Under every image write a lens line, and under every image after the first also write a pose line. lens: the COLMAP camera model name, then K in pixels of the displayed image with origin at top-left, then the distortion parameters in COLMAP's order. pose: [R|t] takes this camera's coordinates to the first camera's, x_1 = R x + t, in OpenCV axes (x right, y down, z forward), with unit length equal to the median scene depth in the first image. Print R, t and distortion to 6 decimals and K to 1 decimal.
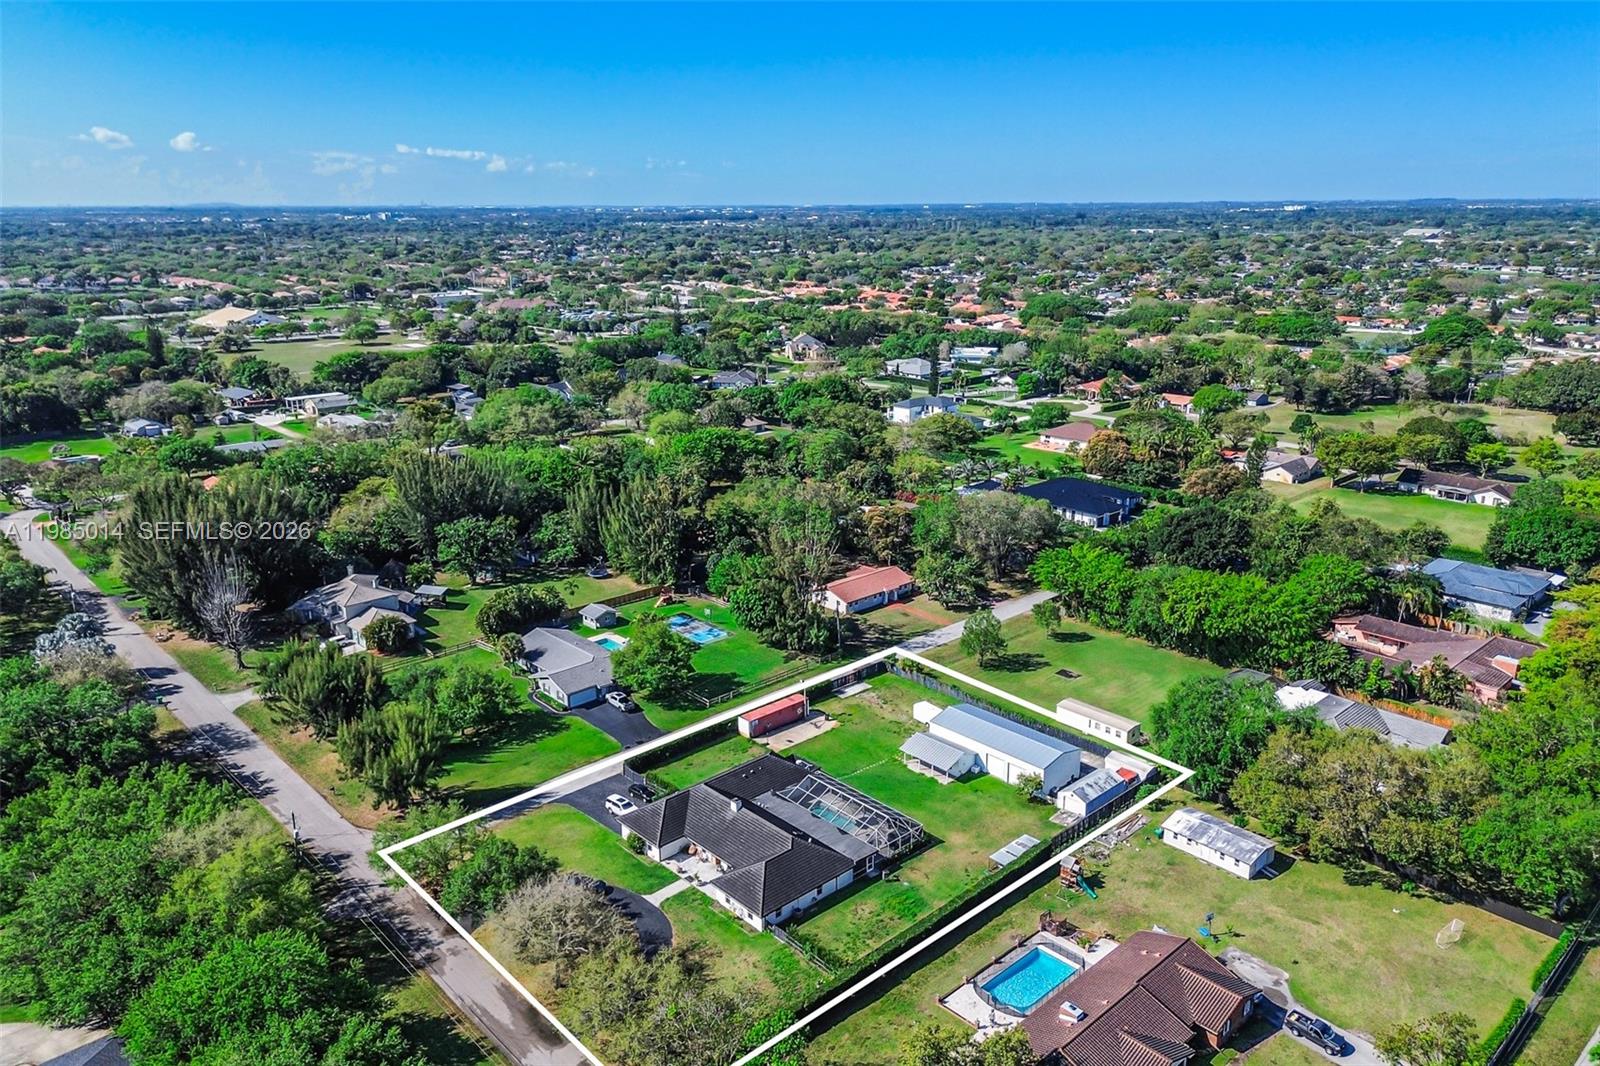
lens RADIAL K [[1135.9, 0, 796.3], [0, 1135.9, 528.3], [0, 0, 1]] dist [0.098937, -0.119457]
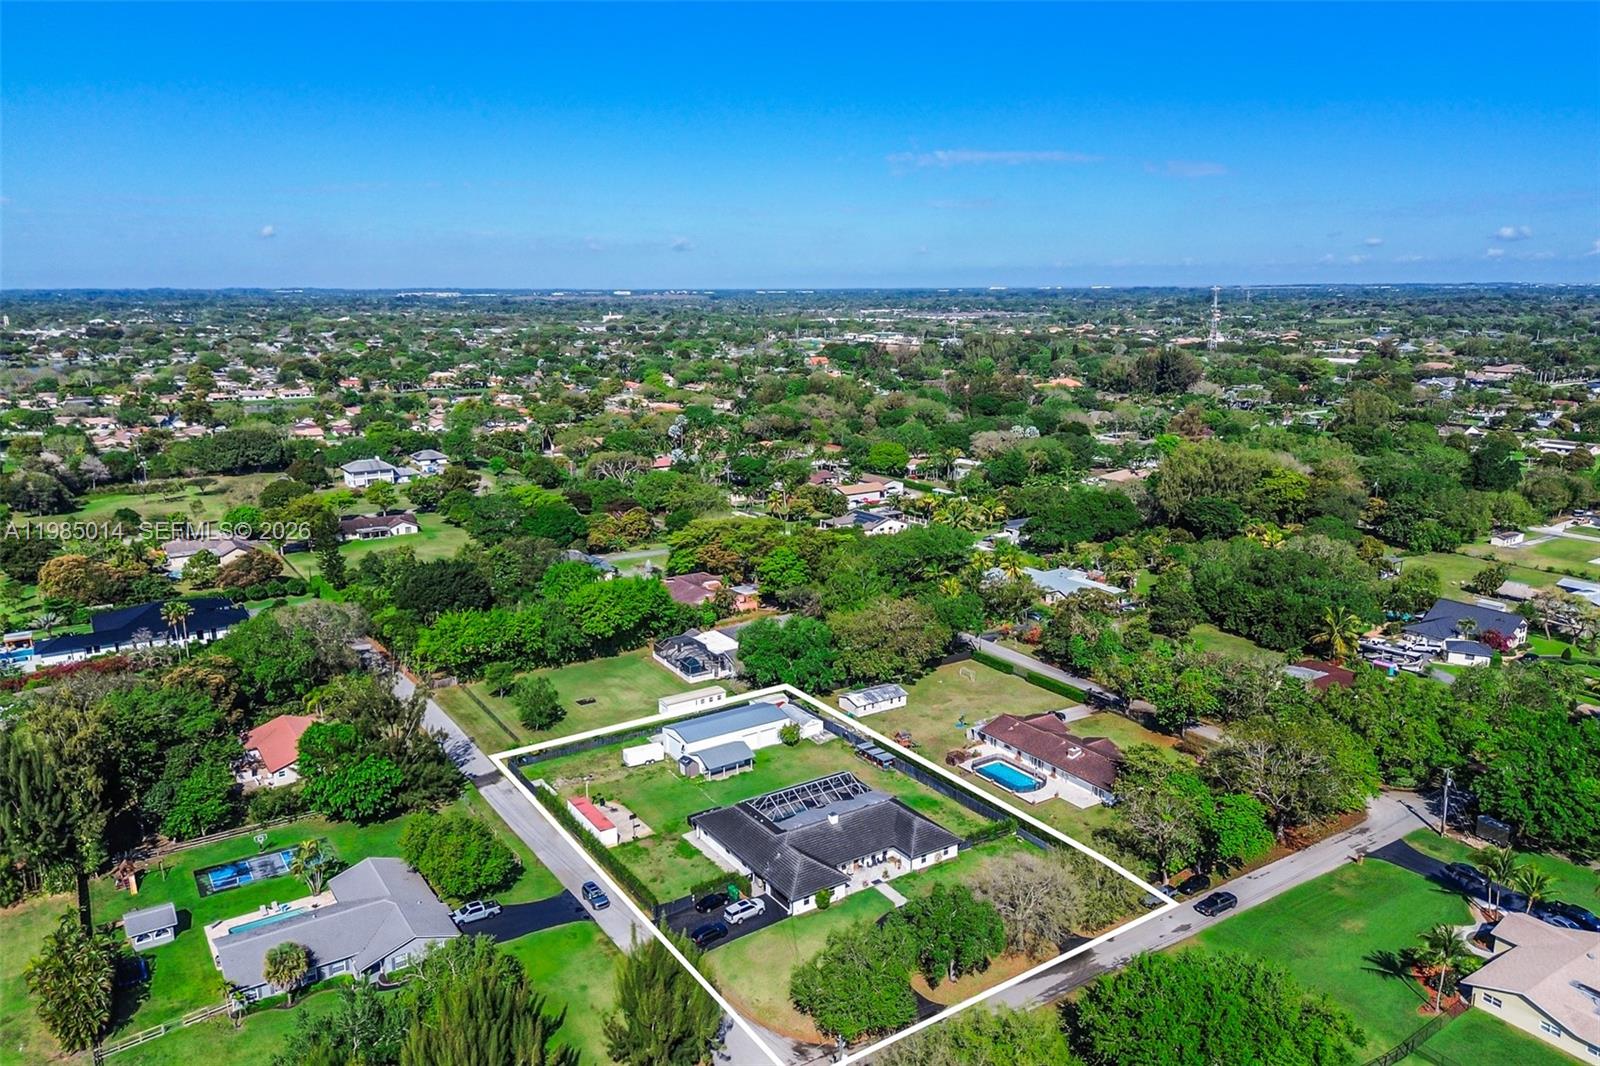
lens RADIAL K [[1135.9, 0, 796.3], [0, 1135.9, 528.3], [0, 0, 1]] dist [0.098937, -0.119457]
pose [[0.161827, -0.203220, 0.965668, -0.751073], [0.275289, 0.949014, 0.153582, -0.144309], [-0.947643, 0.240984, 0.209520, 0.511549]]
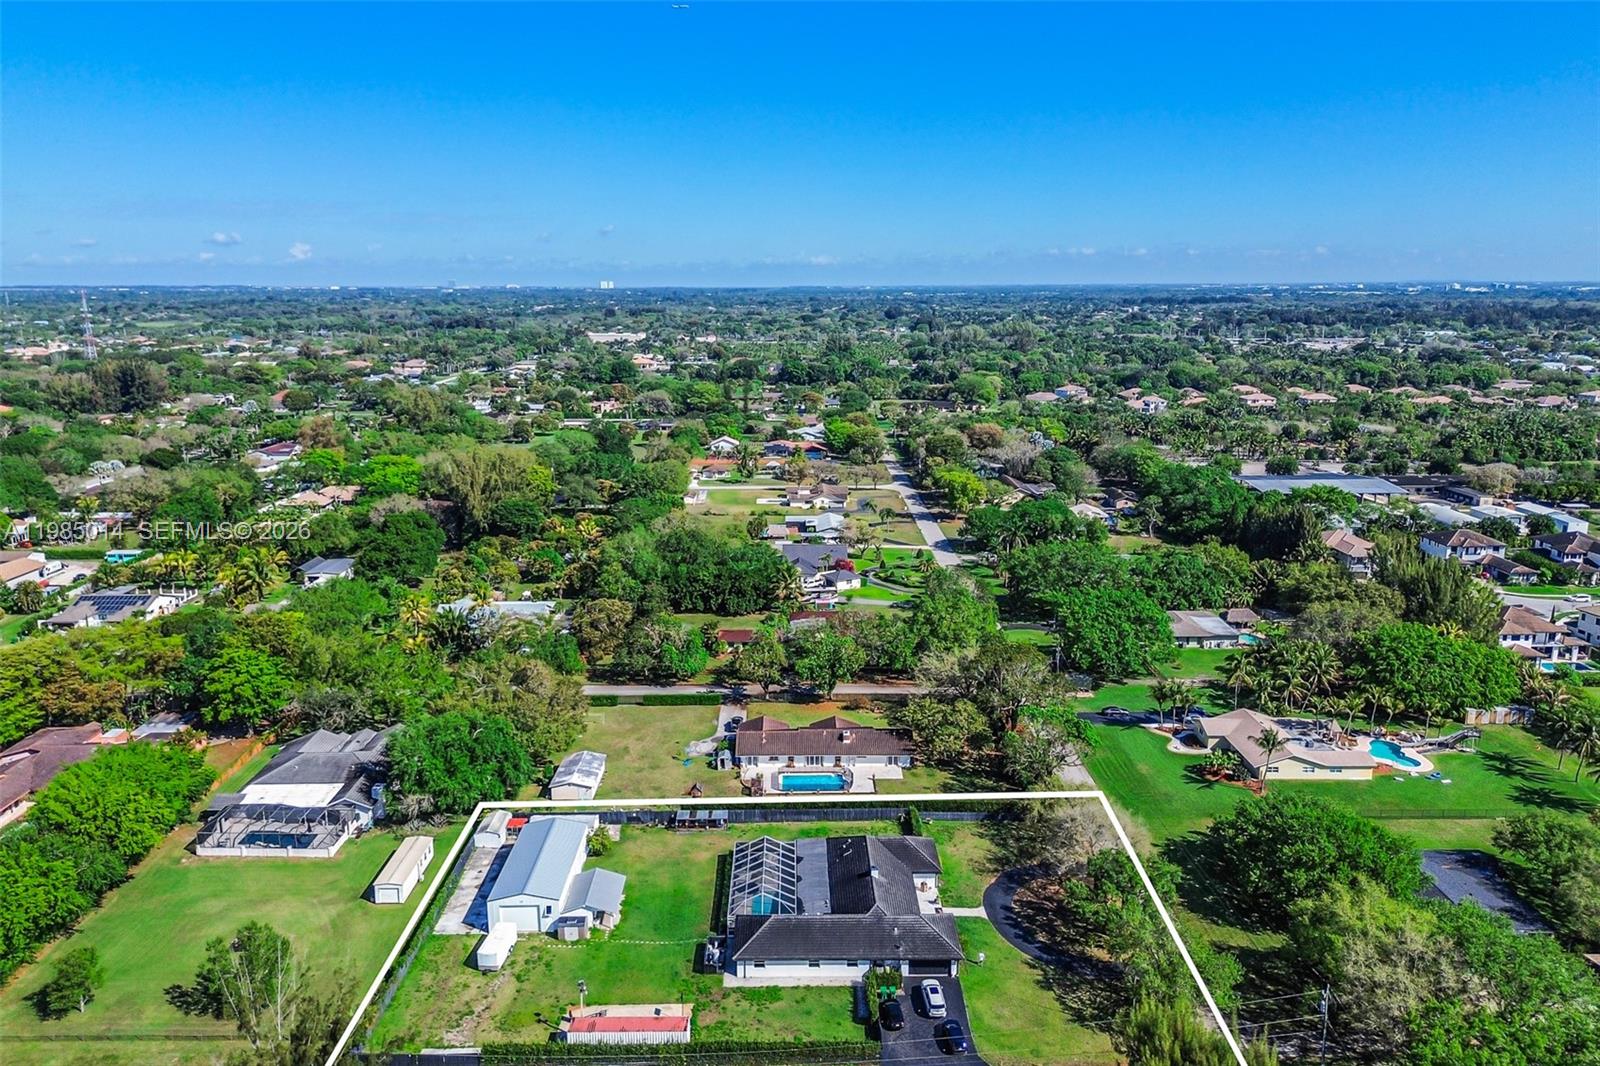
lens RADIAL K [[1135.9, 0, 796.3], [0, 1135.9, 528.3], [0, 0, 1]] dist [0.098937, -0.119457]
pose [[-0.741990, -0.134992, 0.656680, -0.435218], [0.191166, 0.896250, 0.400240, -0.312035], [-0.642578, 0.422509, -0.639202, 1.090352]]
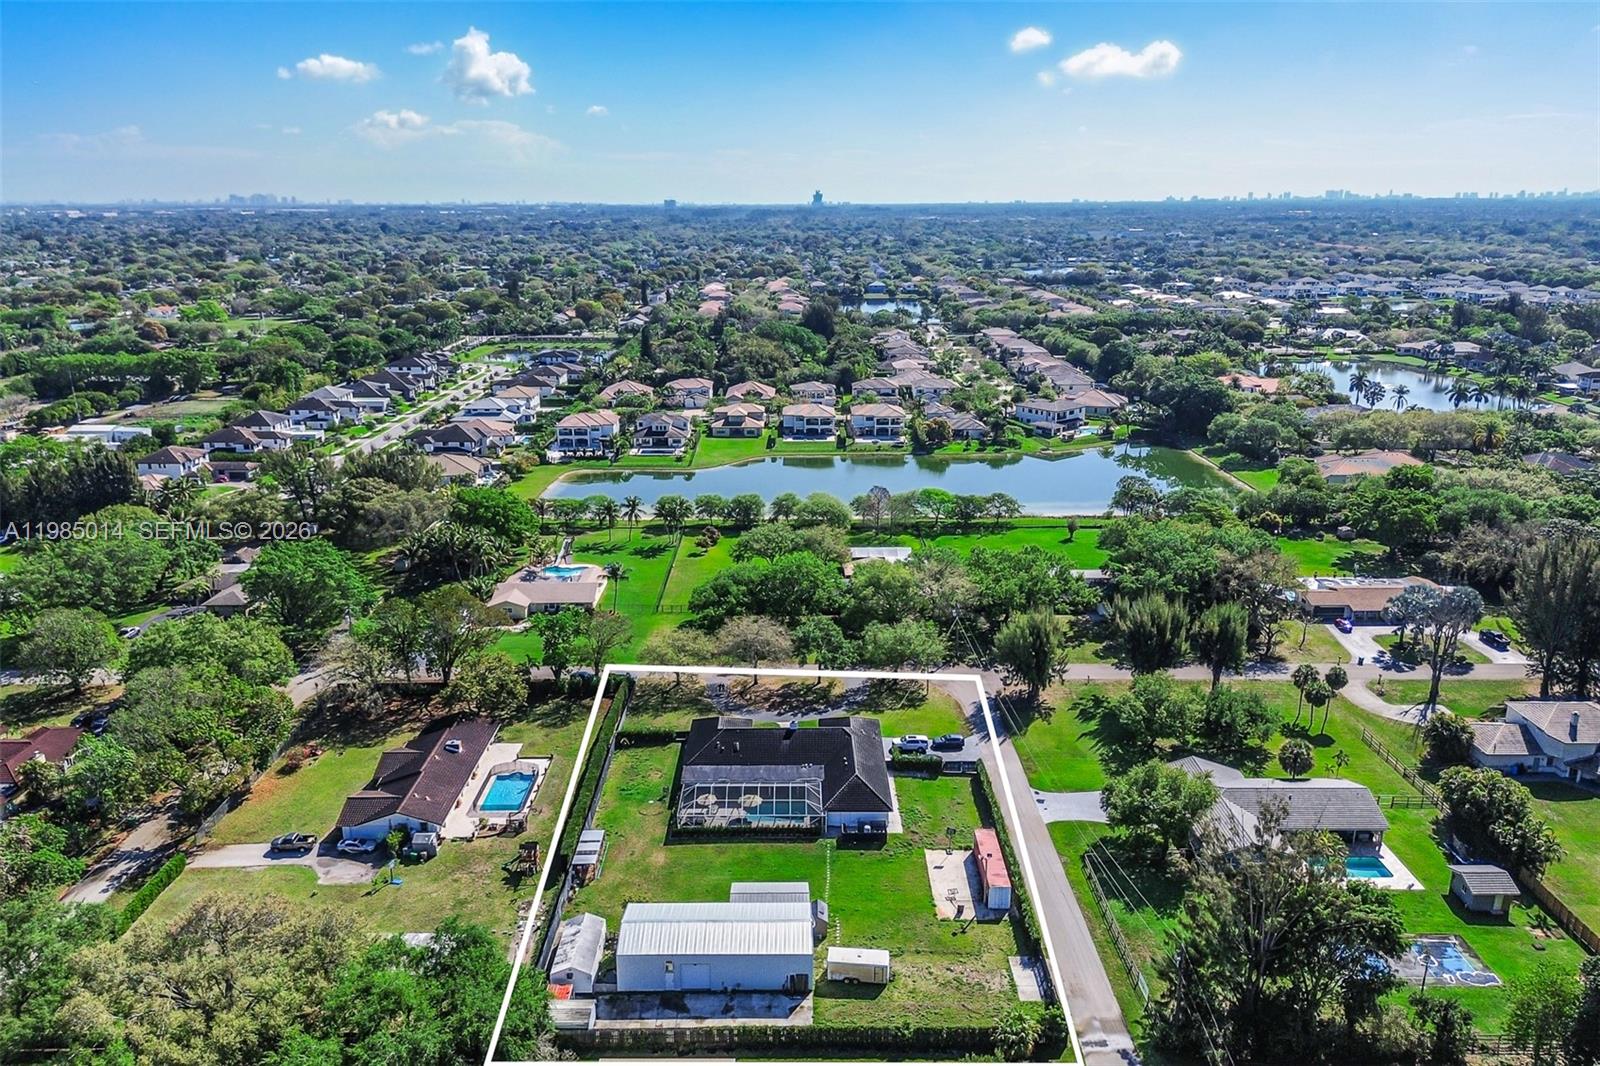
lens RADIAL K [[1135.9, 0, 796.3], [0, 1135.9, 528.3], [0, 0, 1]] dist [0.098937, -0.119457]
pose [[-0.678109, 0.213082, -0.703395, 0.497854], [-0.194213, 0.871080, 0.451110, -0.316025], [0.708837, 0.442510, -0.549304, 1.079660]]
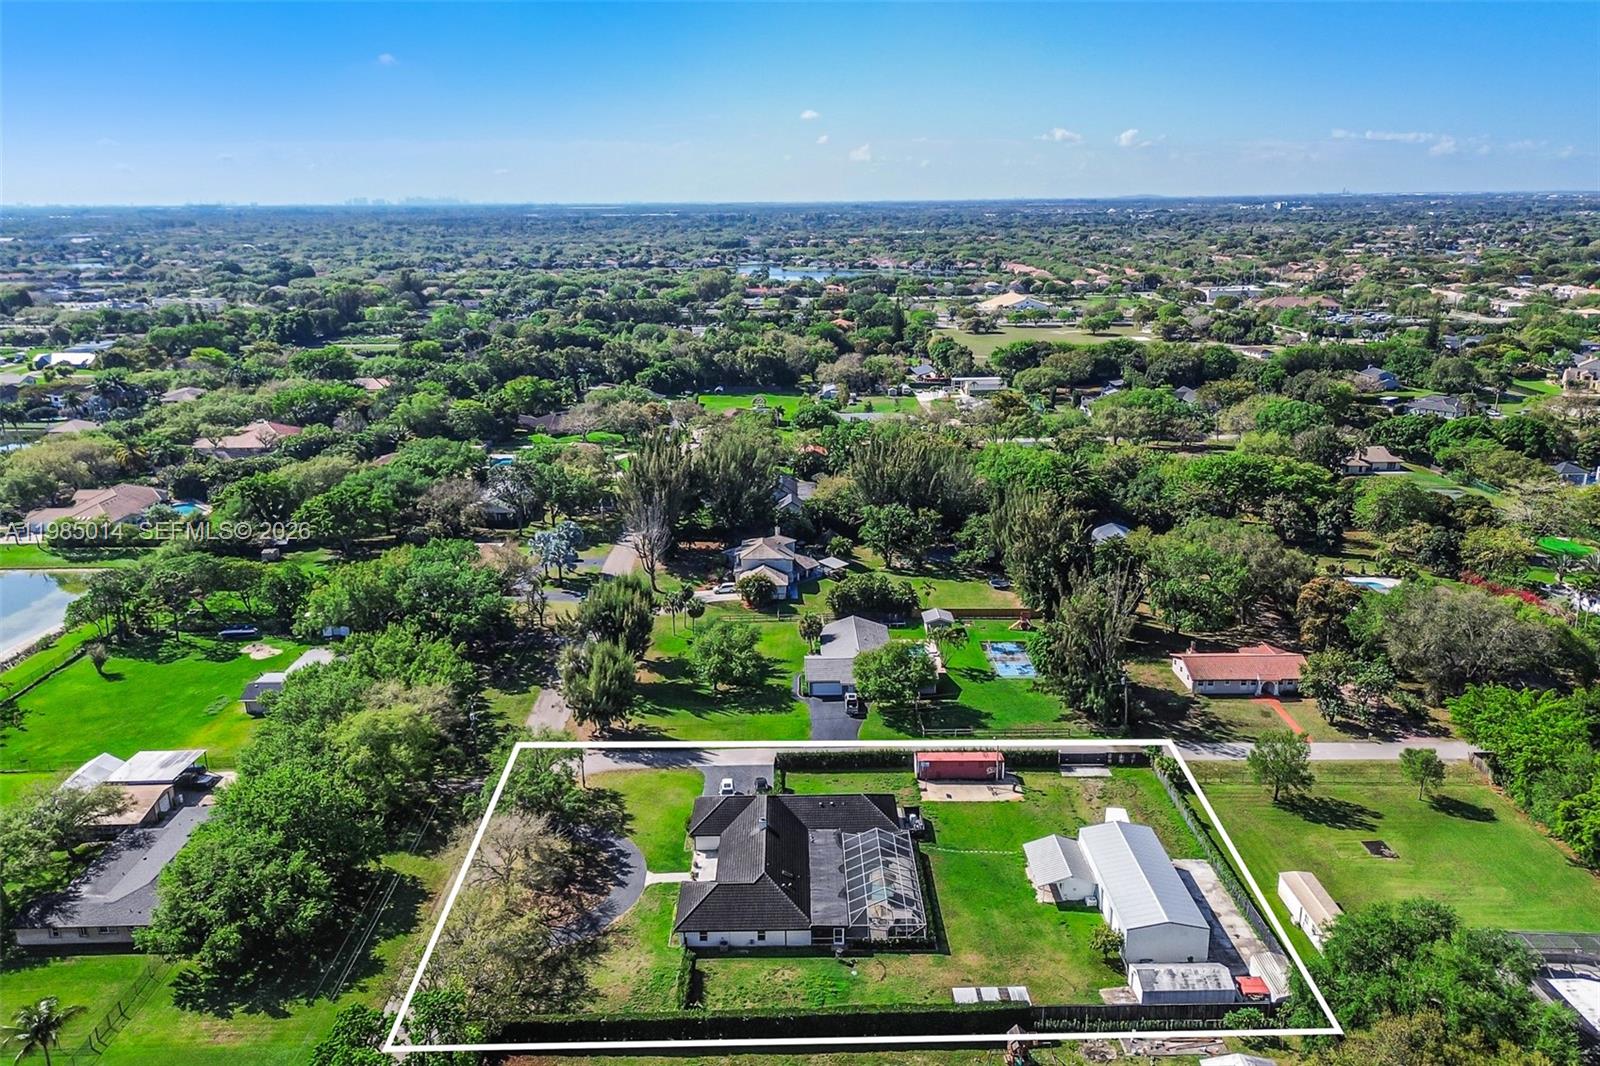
lens RADIAL K [[1135.9, 0, 796.3], [0, 1135.9, 528.3], [0, 0, 1]] dist [0.098937, -0.119457]
pose [[0.742334, 0.185224, -0.643920, 0.384994], [-0.179699, 0.980860, 0.074983, -0.059066], [0.645484, 0.060049, 0.761410, 0.180630]]
